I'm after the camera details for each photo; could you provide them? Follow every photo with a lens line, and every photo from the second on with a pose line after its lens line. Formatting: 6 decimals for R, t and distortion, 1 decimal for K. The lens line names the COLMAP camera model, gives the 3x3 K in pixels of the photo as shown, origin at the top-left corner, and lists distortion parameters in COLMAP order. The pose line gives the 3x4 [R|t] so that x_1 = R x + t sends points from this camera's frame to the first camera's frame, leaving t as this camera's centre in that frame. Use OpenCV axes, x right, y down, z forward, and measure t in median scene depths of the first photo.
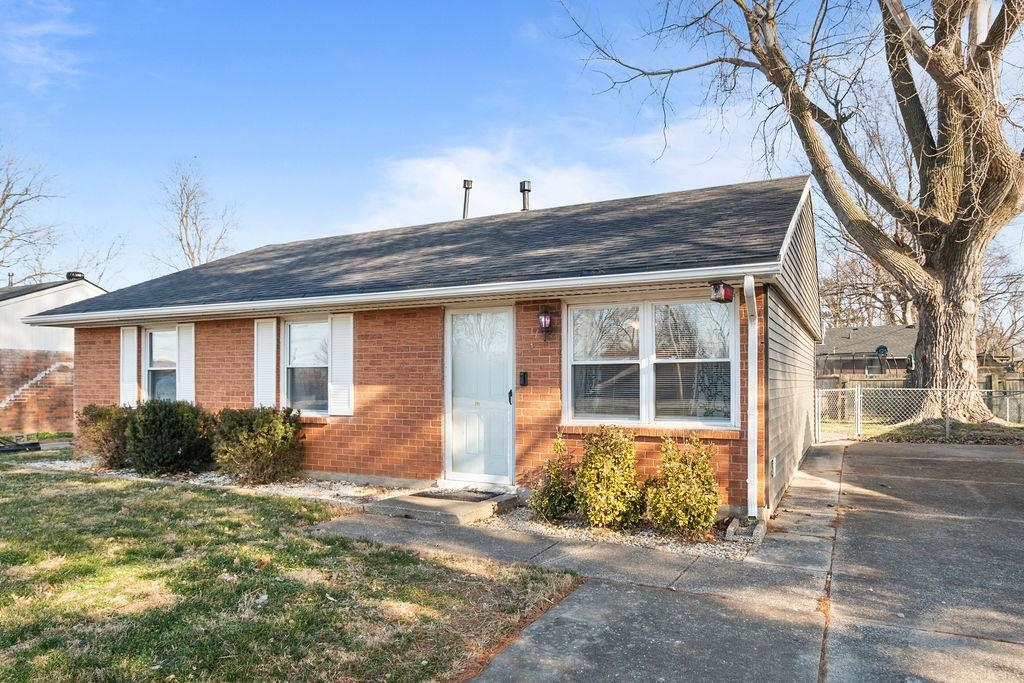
lens RADIAL K [[647.7, 0, 512.3], [0, 647.7, 348.3], [0, 0, 1]] dist [0.004669, 0.000061]
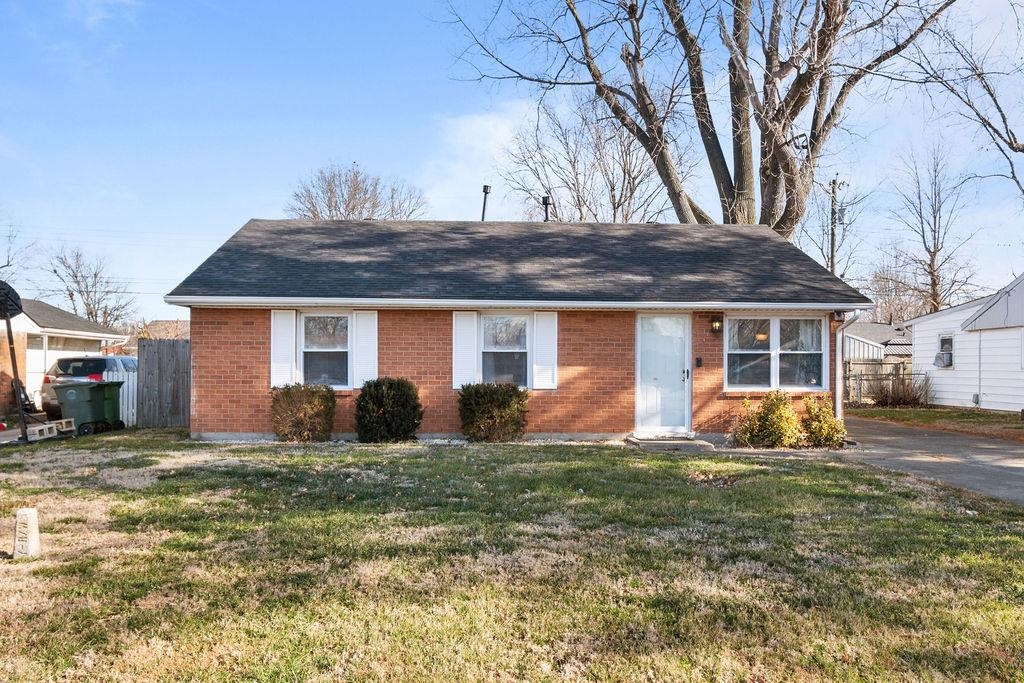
lens RADIAL K [[818.0, 0, 511.6], [0, 818.0, 342.4], [0, 0, 1]] dist [-0.009997, -0.000756]
pose [[0.872704, 0.021370, 0.487781, -1.220522], [-0.028204, 0.999580, 0.006669, 0.000034], [-0.487434, -0.019577, 0.872940, -0.439418]]
